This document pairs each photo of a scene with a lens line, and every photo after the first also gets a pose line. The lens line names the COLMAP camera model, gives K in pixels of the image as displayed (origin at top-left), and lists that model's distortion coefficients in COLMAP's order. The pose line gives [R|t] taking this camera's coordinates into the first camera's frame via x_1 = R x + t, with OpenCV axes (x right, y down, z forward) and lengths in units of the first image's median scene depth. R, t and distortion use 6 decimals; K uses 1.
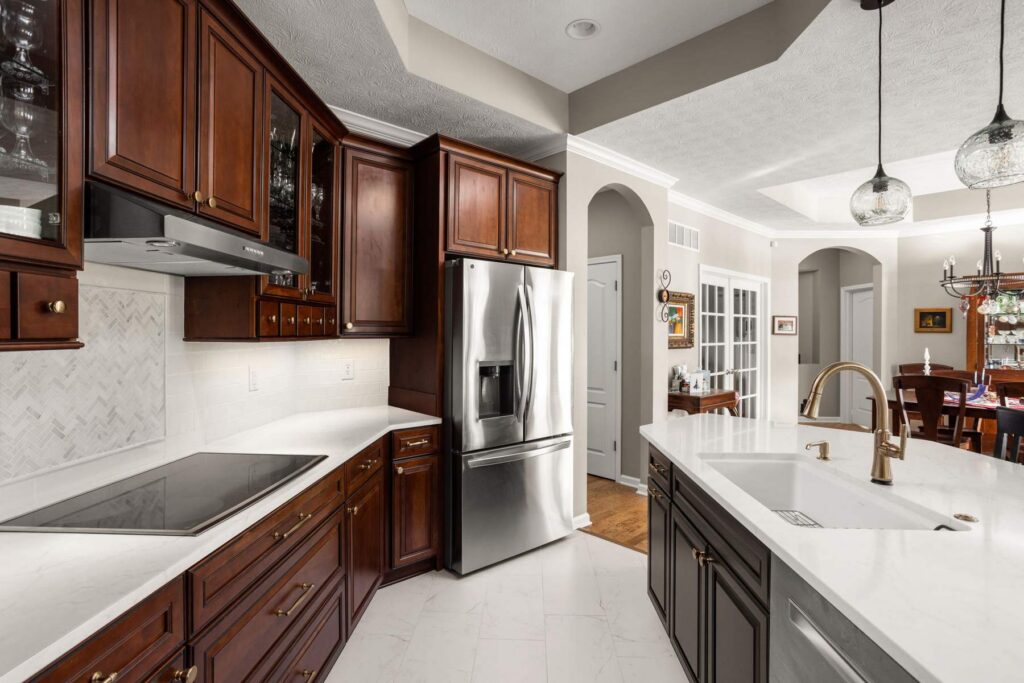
lens RADIAL K [[504.1, 0, 506.9], [0, 504.1, 332.2], [0, 0, 1]] dist [-0.050856, 0.038044]
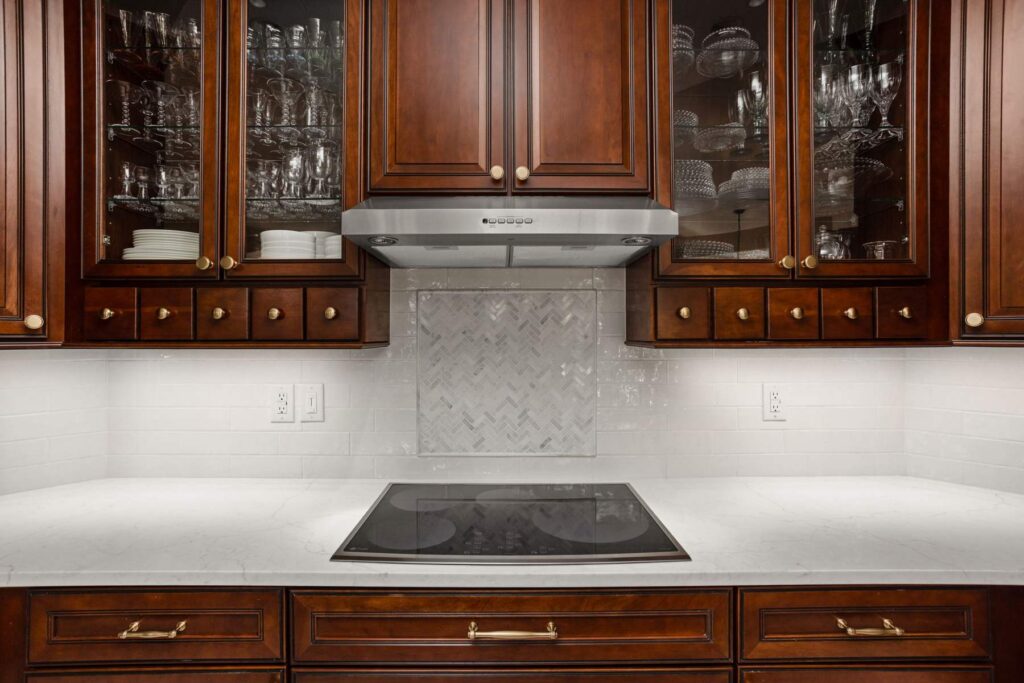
lens RADIAL K [[504.1, 0, 506.9], [0, 504.1, 332.2], [0, 0, 1]] dist [-0.050856, 0.038044]
pose [[0.057713, -0.005778, -0.998316, 0.202701], [0.002302, 0.999981, -0.005655, 0.001242], [0.998331, -0.001972, 0.057725, 0.866527]]
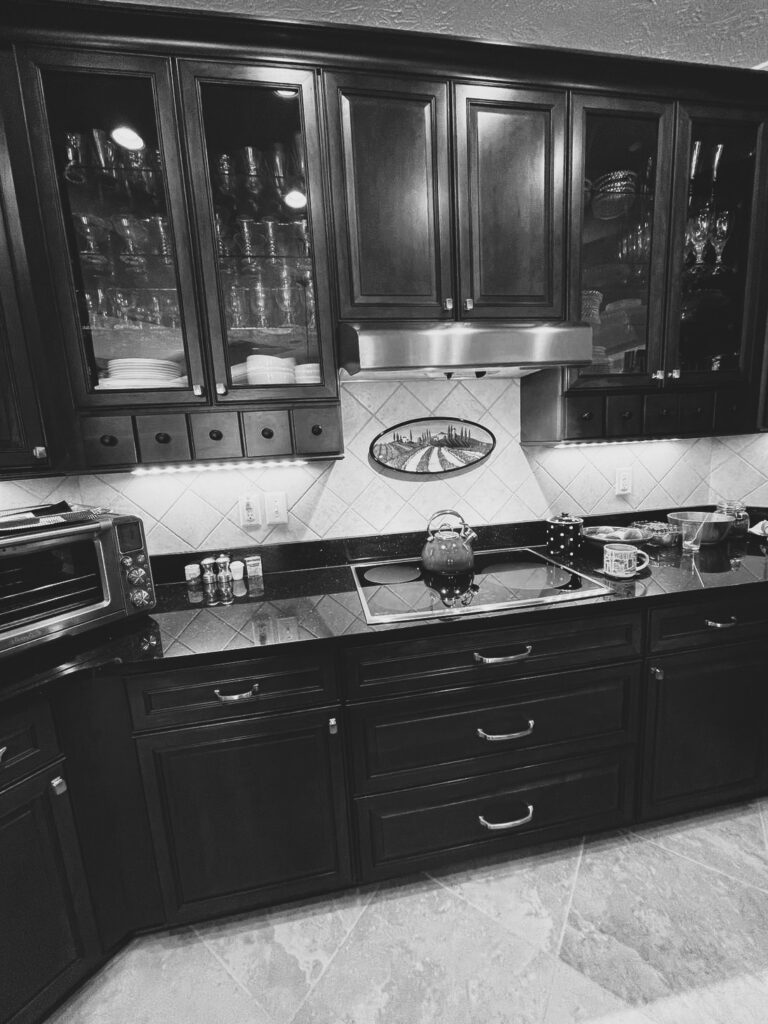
lens RADIAL K [[404.0, 0, 384.0], [0, 404.0, 509.5], [0, 0, 1]] dist [-0.000205, 0.000075]
pose [[0.214433, 0.141127, -0.966489, 0.176952], [0.056797, 0.986030, 0.156582, 0.001004], [0.975086, -0.088471, 0.203422, 0.598884]]
